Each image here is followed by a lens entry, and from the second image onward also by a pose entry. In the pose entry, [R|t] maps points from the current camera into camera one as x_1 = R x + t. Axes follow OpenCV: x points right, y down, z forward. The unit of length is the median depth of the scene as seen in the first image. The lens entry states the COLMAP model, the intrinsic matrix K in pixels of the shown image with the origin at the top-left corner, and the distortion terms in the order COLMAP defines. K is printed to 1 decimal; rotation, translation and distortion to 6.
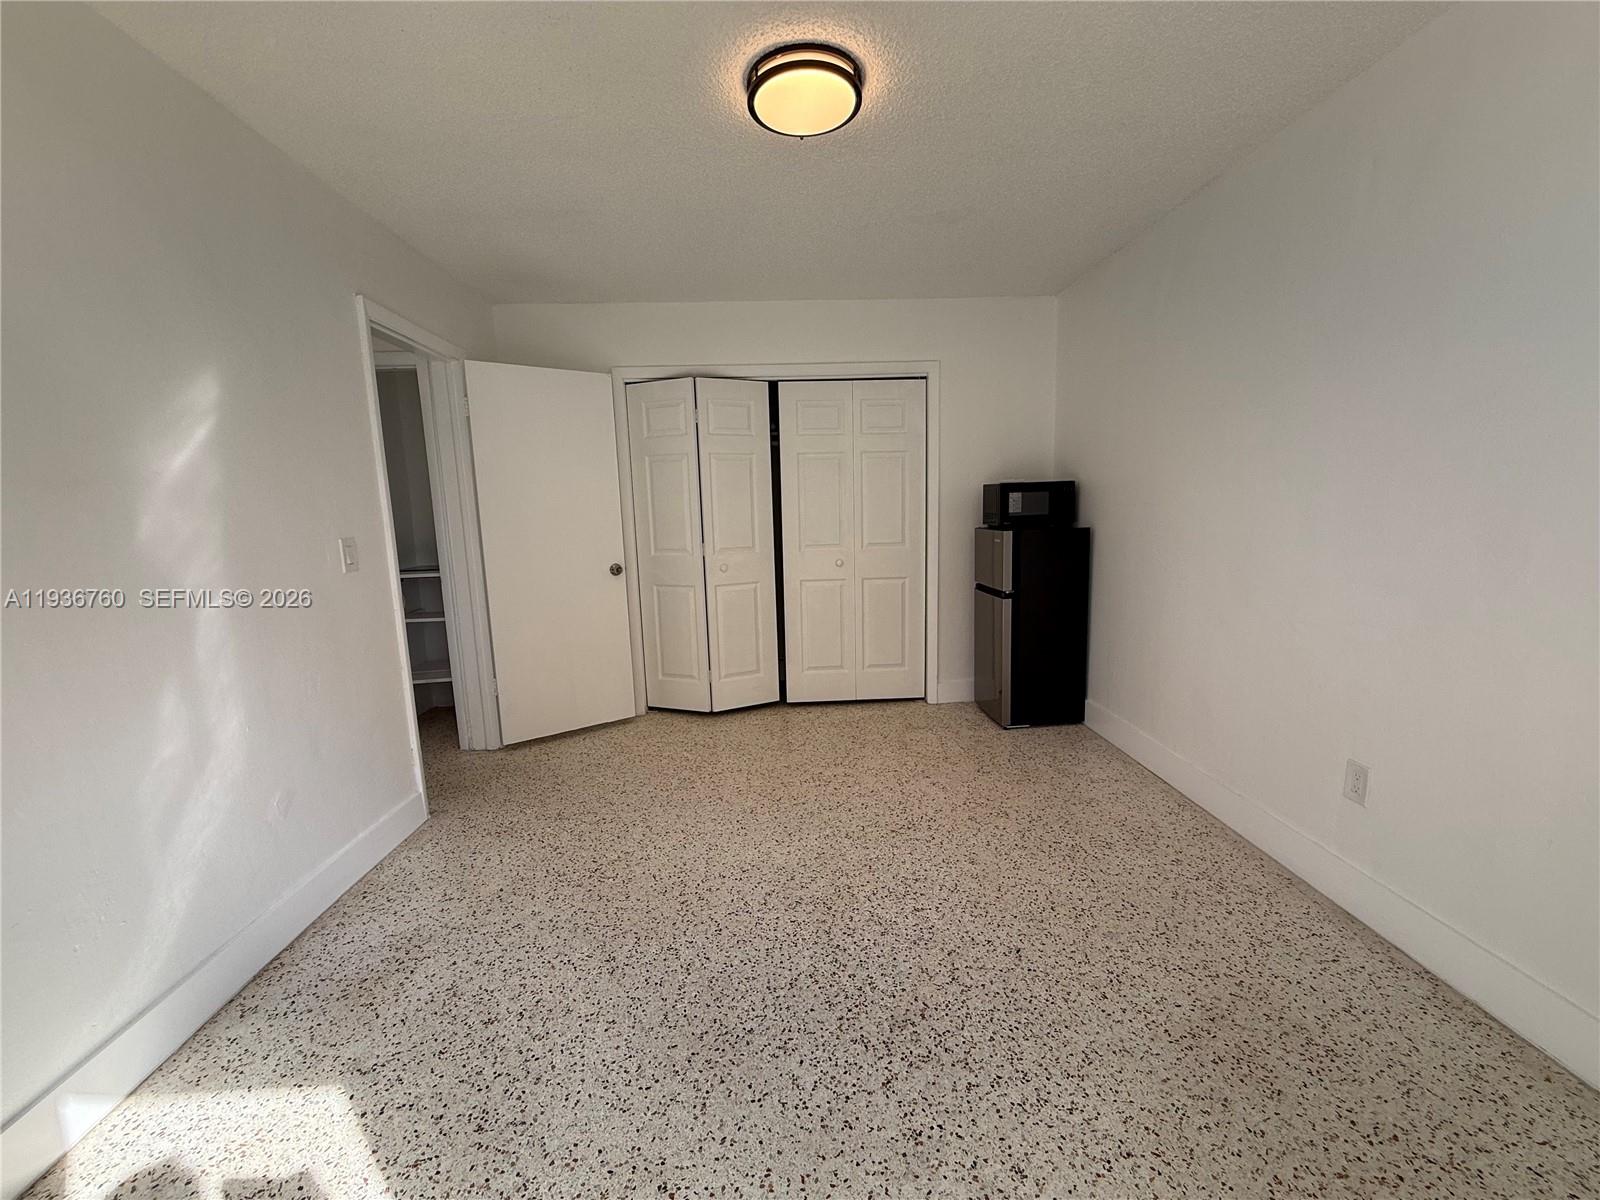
lens RADIAL K [[636.7, 0, 794.3], [0, 636.7, 601.1], [0, 0, 1]] dist [-0.001819, 0.001370]
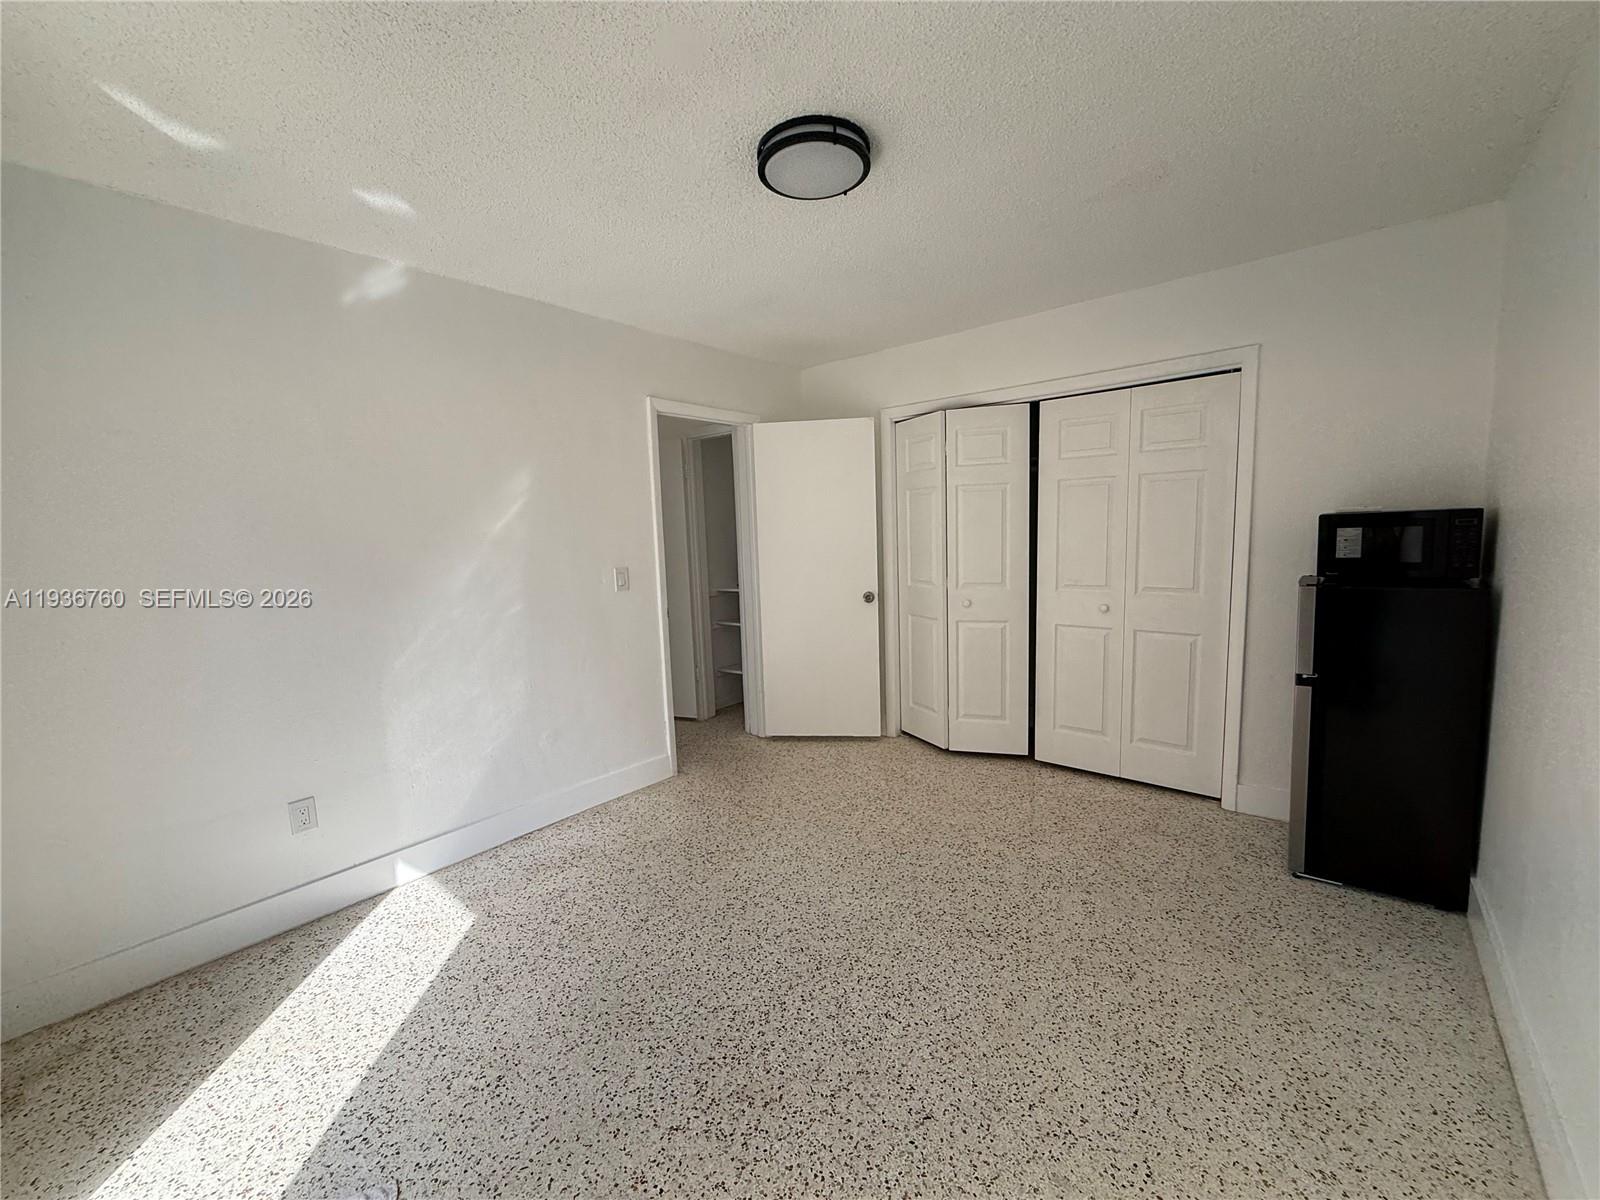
lens RADIAL K [[636.7, 0, 802.0], [0, 636.7, 600.6], [0, 0, 1]] dist [-0.001819, 0.001370]
pose [[0.737002, 0.079914, -0.671149, 0.608493], [-0.088253, 0.995862, 0.021665, -0.096166], [0.670104, 0.043264, 0.741005, 0.214870]]
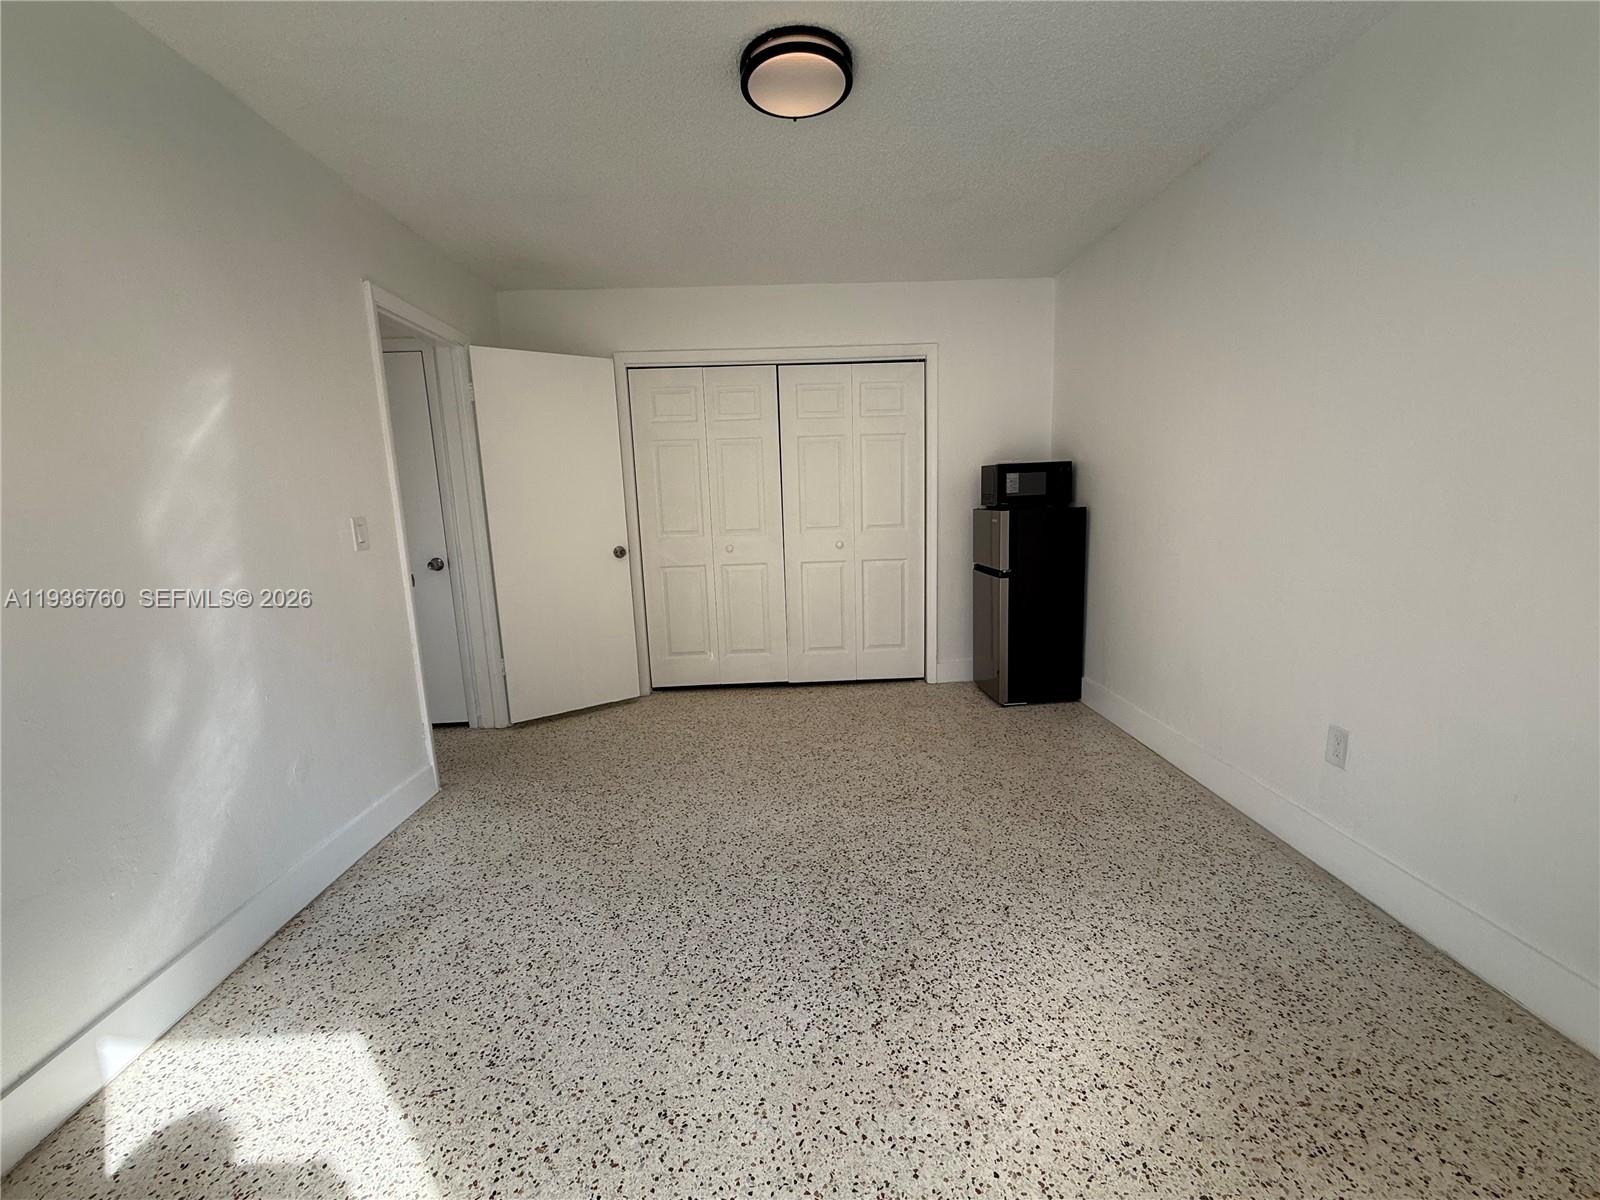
lens RADIAL K [[636.7, 0, 794.7], [0, 636.7, 601.3], [0, 0, 1]] dist [-0.001819, 0.001370]
pose [[0.999942, -0.004855, -0.009590, 0.015792], [0.004992, 0.999886, 0.014256, 0.027269], [0.009520, -0.014303, 0.999852, -0.028404]]
